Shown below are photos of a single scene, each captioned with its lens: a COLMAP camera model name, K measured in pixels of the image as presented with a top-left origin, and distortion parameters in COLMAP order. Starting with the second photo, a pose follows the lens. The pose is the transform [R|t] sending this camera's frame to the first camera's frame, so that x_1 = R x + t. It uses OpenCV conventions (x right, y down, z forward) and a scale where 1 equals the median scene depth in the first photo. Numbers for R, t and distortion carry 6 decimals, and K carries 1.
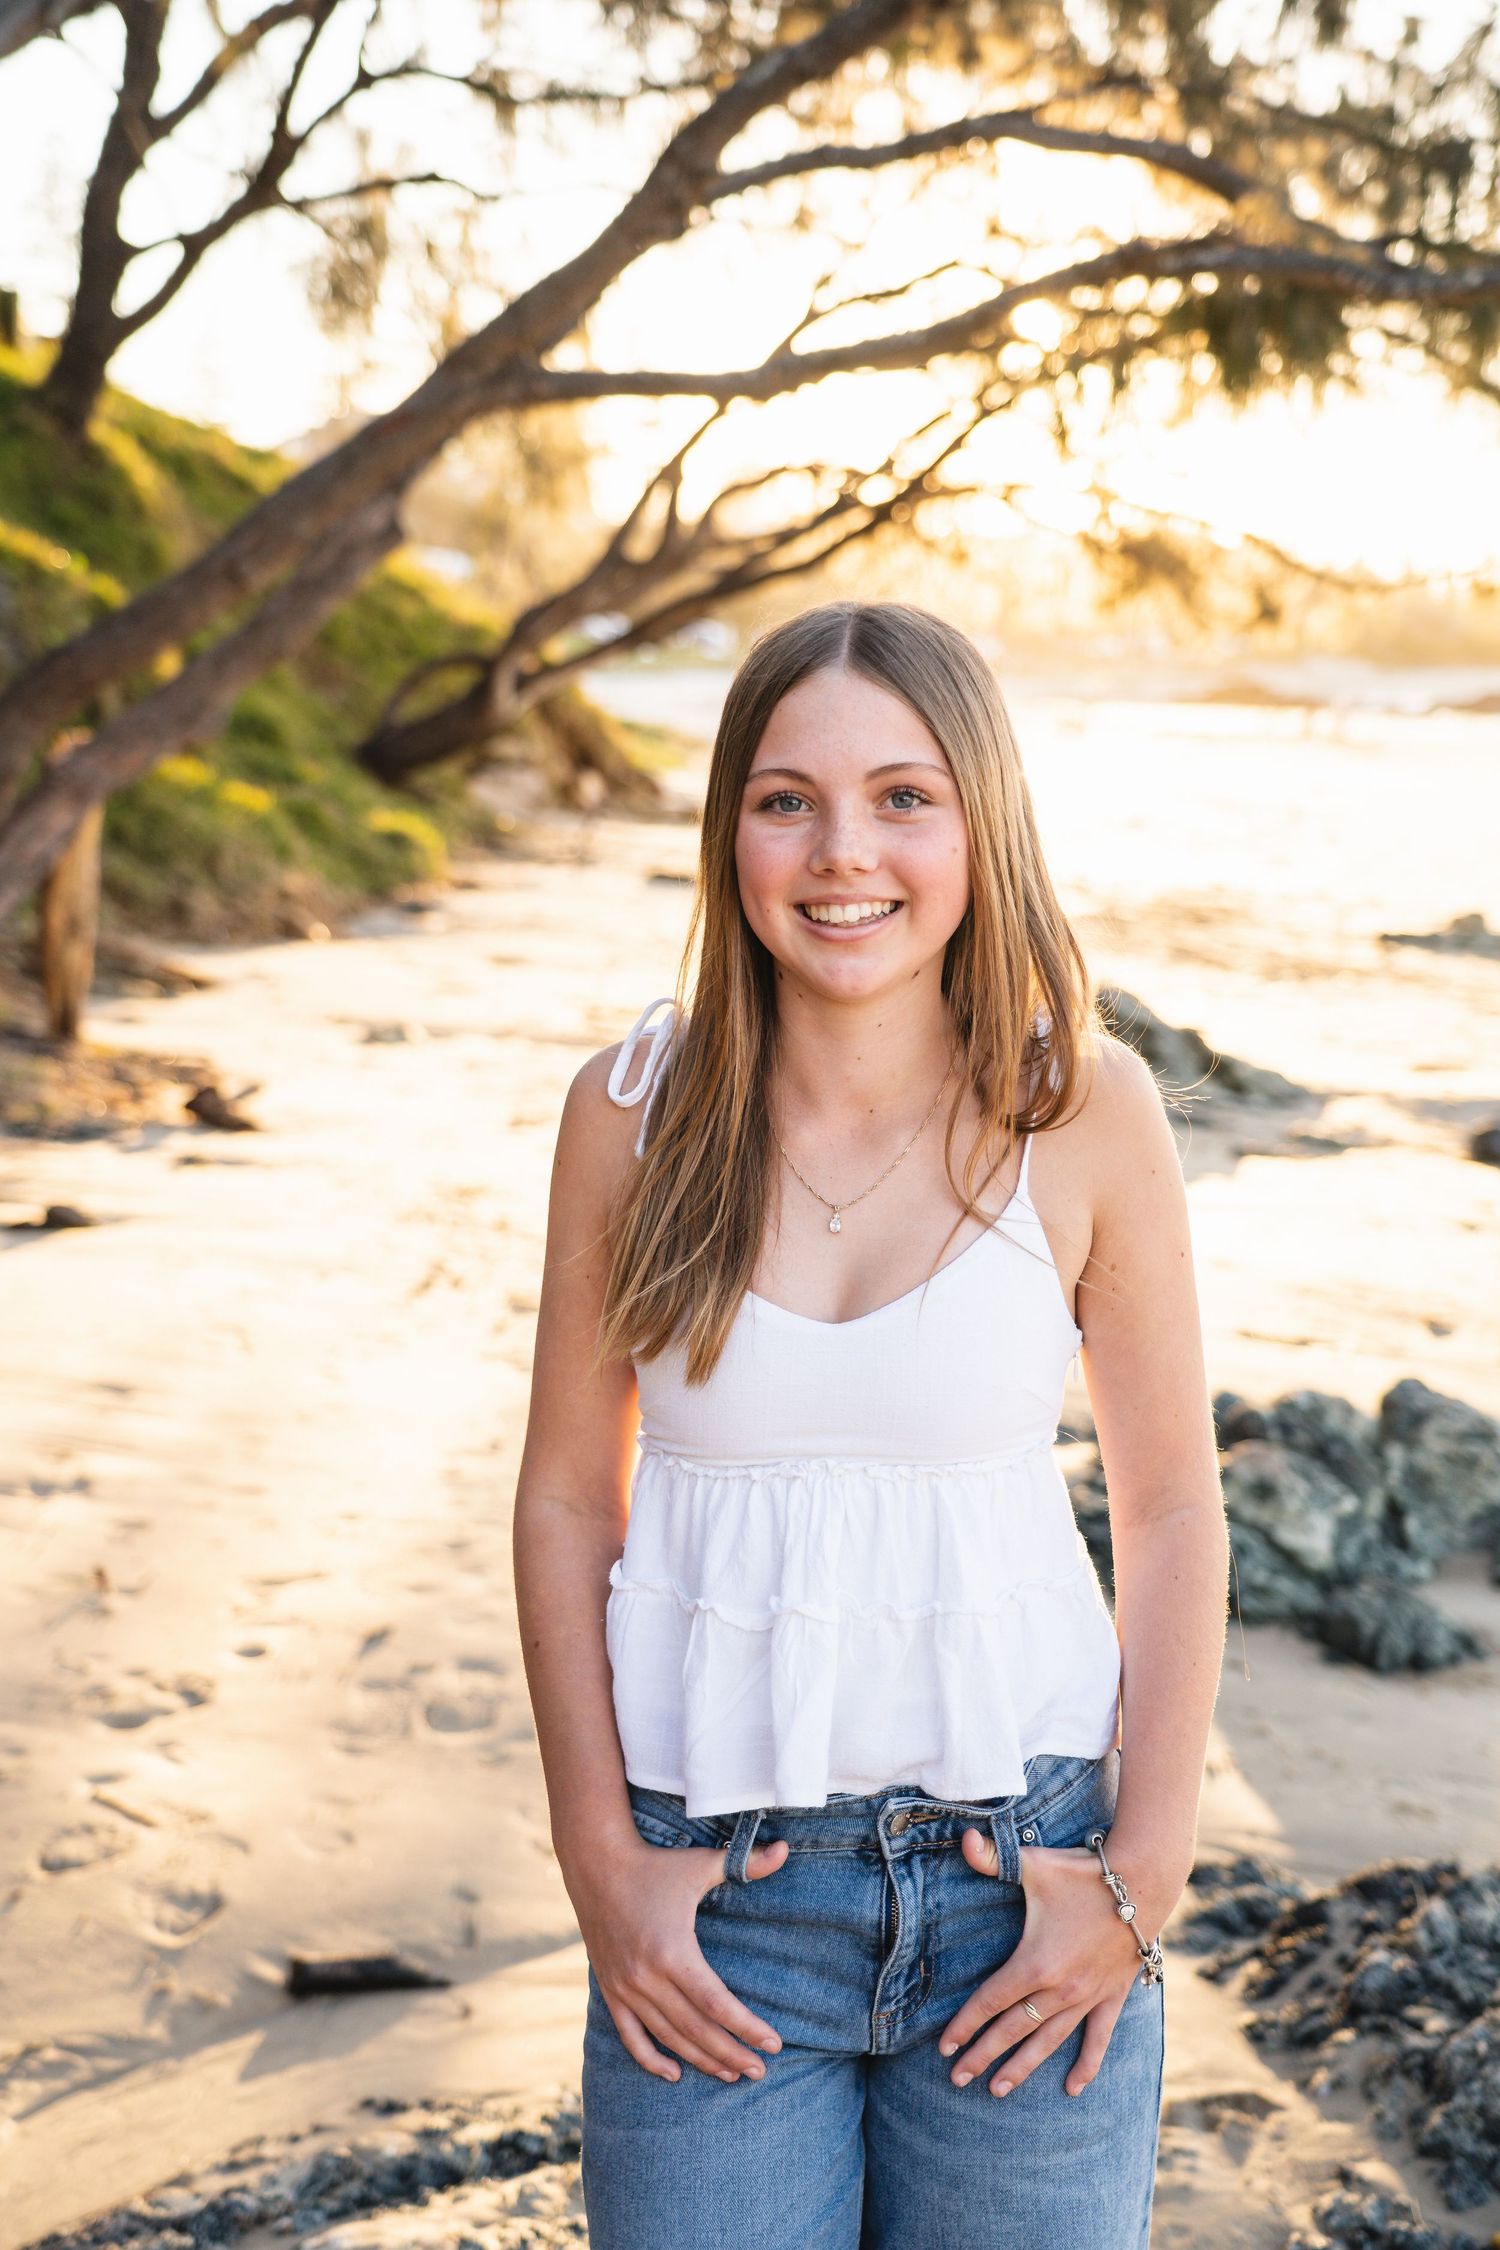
lens RADIAL K [[3203.3, 0, 750.0], [0, 3203.3, 1125.0], [0, 0, 1]] dist [0.276853, 0.027213]
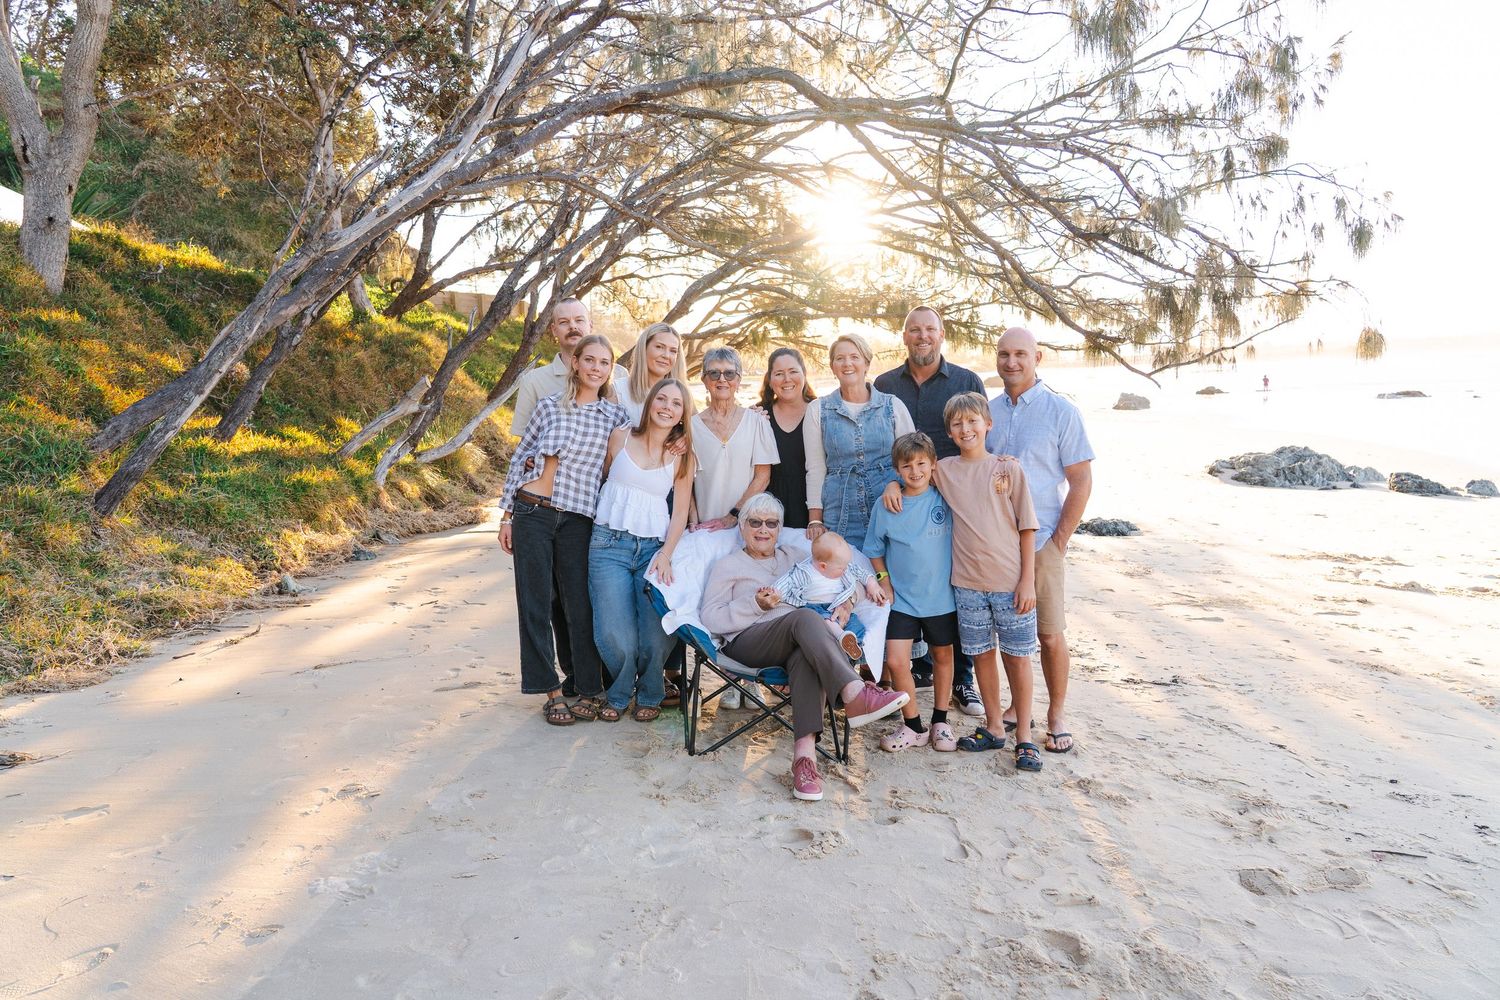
lens RADIAL K [[1007.2, 0, 745.1], [0, 1007.2, 496.9], [0, 0, 1]] dist [-0.027034, -0.001169]
pose [[0.998685, -0.047423, 0.019484, 0.018724], [0.047920, 0.998516, -0.025858, 0.067103], [-0.018229, 0.026758, 0.999476, -0.483338]]
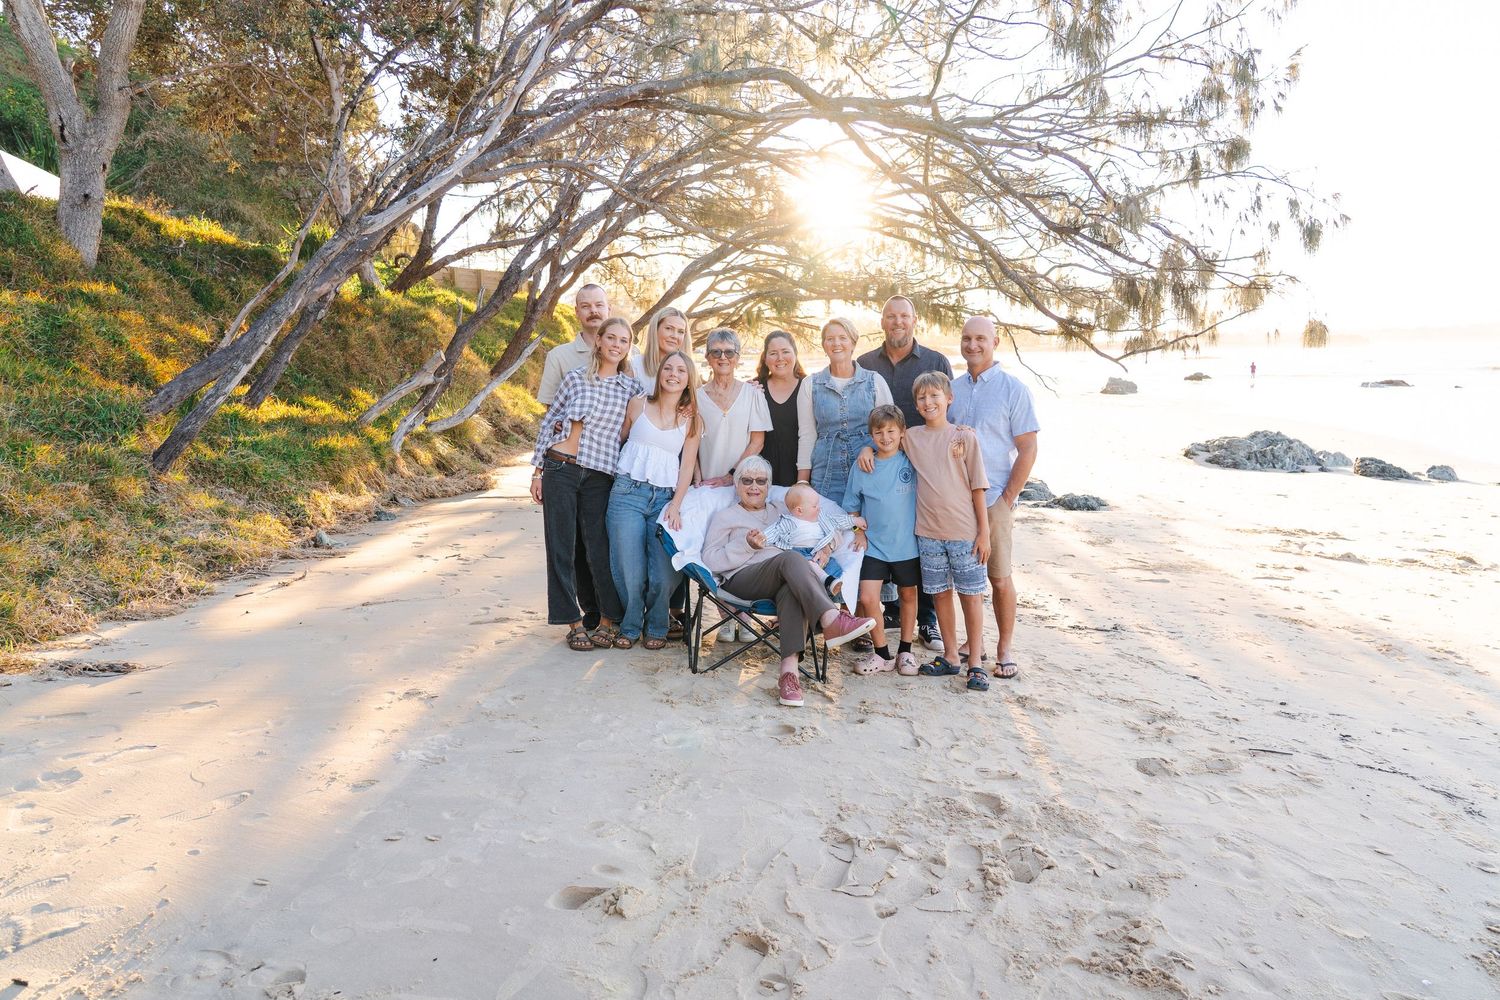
lens RADIAL K [[1007.2, 0, 745.1], [0, 1007.2, 496.9], [0, 0, 1]] dist [-0.027034, -0.001169]
pose [[0.999057, -0.033374, 0.027788, 0.015738], [0.033519, 0.999427, -0.004787, 0.073603], [-0.027612, 0.005714, 0.999602, -0.528104]]
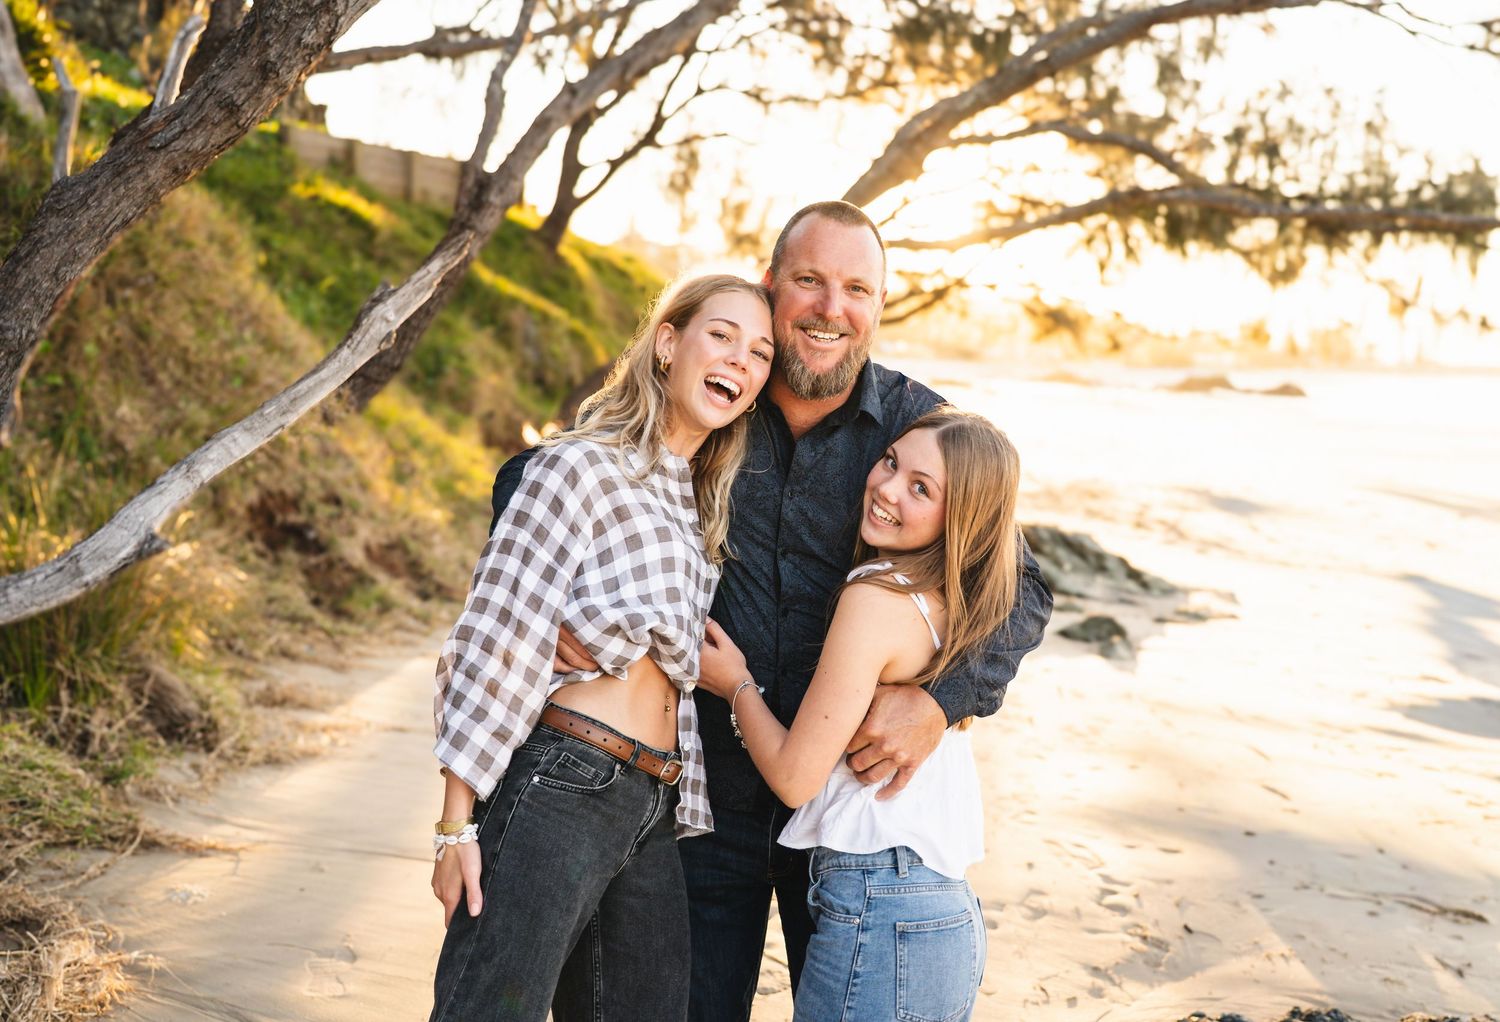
lens RADIAL K [[1573.3, 0, 780.9], [0, 1573.3, 507.2], [0, 0, 1]] dist [0.006370, 0.127306]
pose [[0.999340, 0.029787, -0.020774, -0.049650], [-0.030694, 0.998526, -0.044768, -0.008046], [0.019410, 0.045376, 0.998781, 0.002957]]
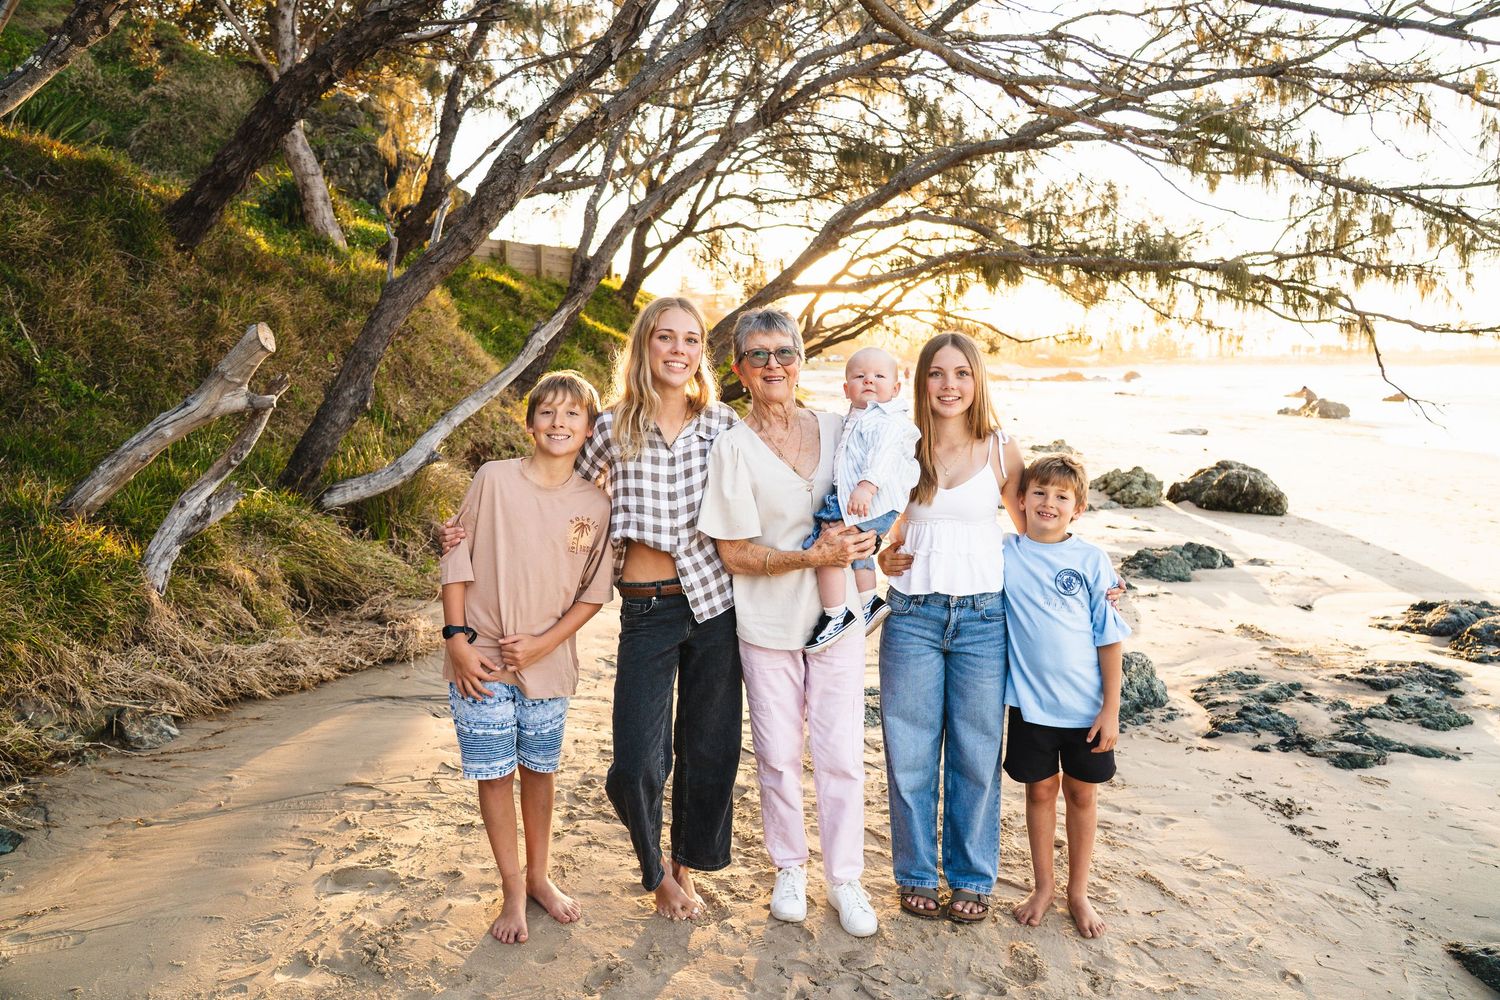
lens RADIAL K [[1079.4, 0, 749.0], [0, 1079.4, 497.2], [0, 0, 1]] dist [-0.129064, 0.084233]
pose [[0.997929, -0.010527, -0.063460, -0.027164], [0.009103, 0.999701, -0.022688, 0.016110], [0.063679, 0.022064, 0.997726, -0.104827]]
